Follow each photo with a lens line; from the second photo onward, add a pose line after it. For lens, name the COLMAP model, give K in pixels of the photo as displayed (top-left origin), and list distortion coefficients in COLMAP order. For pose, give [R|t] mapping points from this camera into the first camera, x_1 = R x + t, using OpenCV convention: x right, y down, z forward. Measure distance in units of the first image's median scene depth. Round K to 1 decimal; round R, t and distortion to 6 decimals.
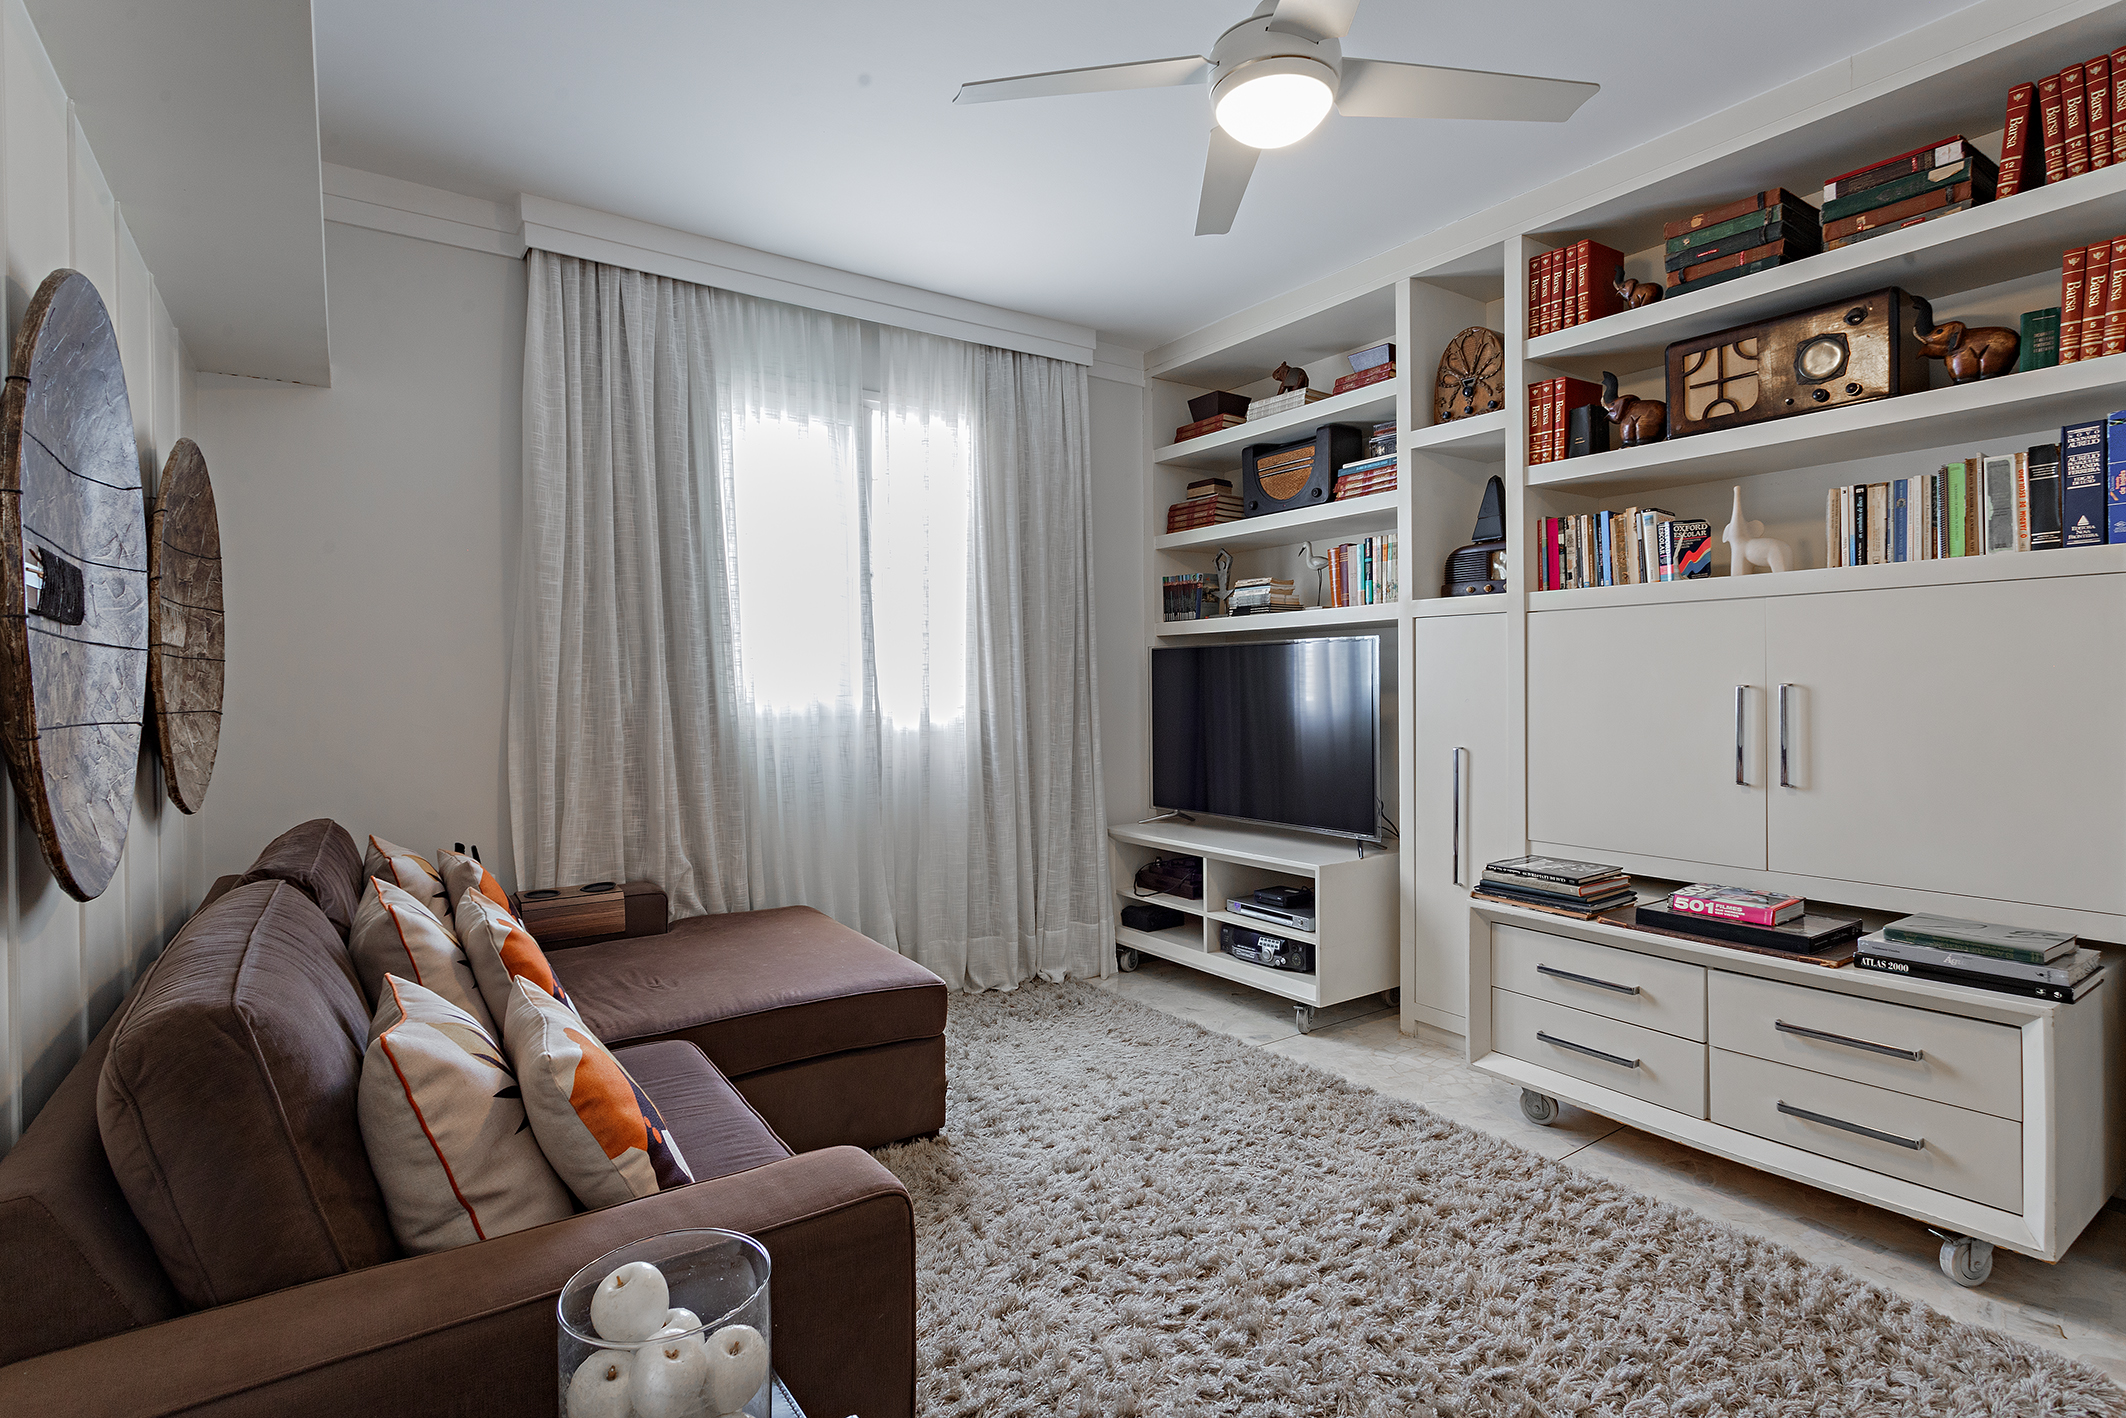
lens RADIAL K [[1037.5, 0, 1069.1], [0, 1037.5, 697.9], [0, 0, 1]] dist [0.002667, -0.000024]
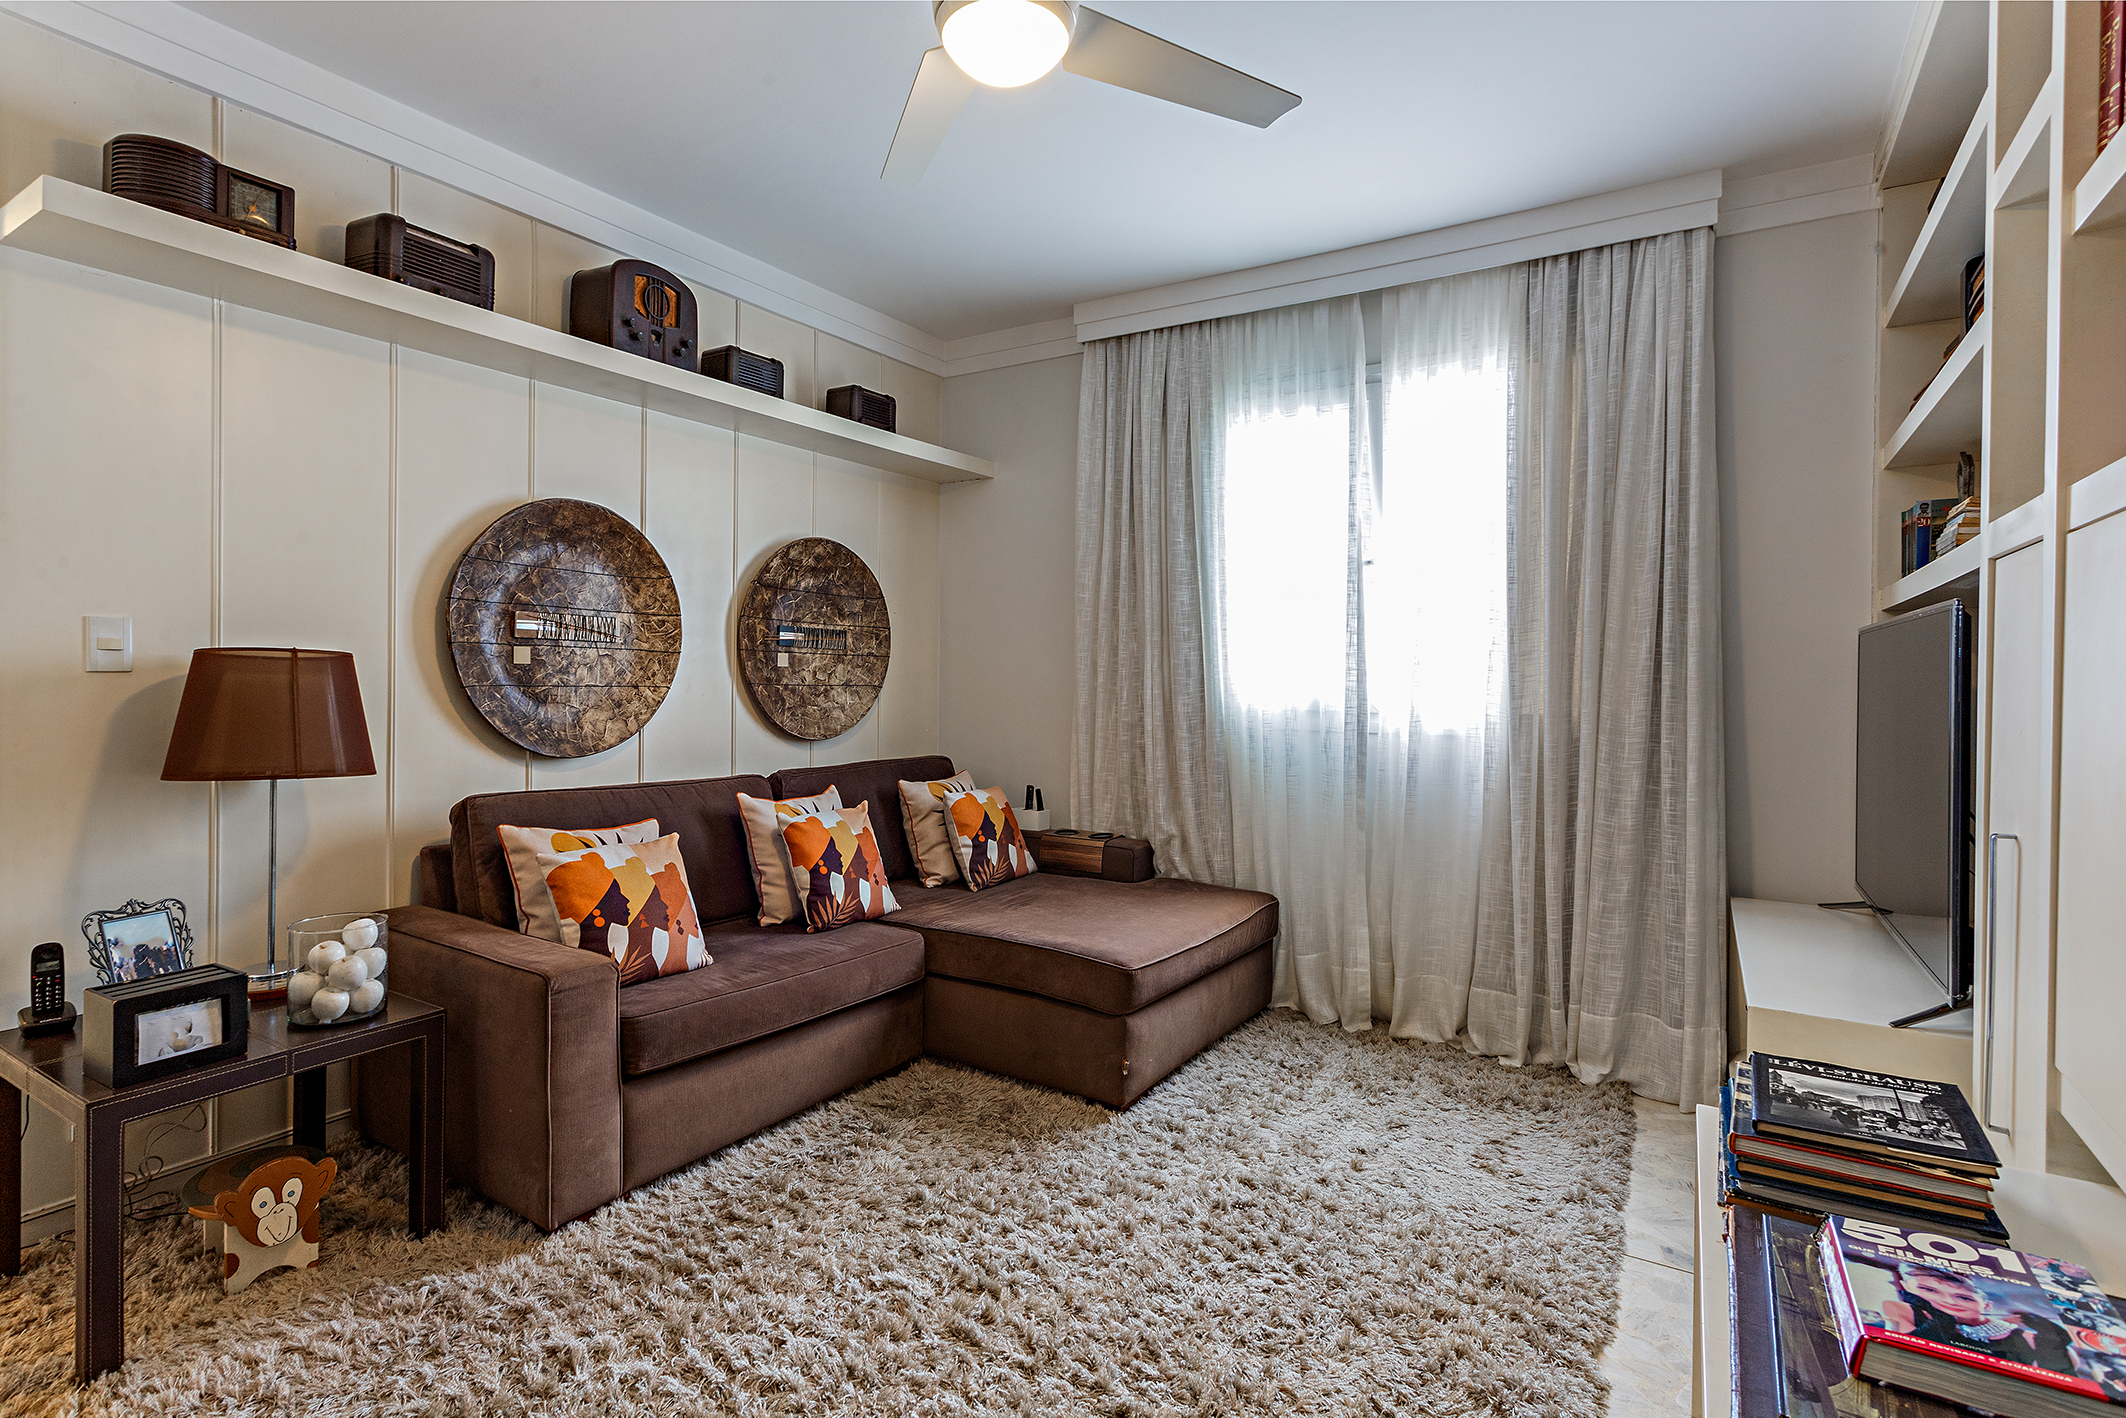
lens RADIAL K [[1037.5, 0, 1063.4], [0, 1037.5, 699.6], [0, 0, 1]] dist [0.002667, -0.000024]
pose [[0.383703, 0.032255, -0.922893, 0.584363], [-0.030413, 0.999289, 0.022280, -0.007856], [0.922956, 0.019519, 0.384411, 0.399486]]
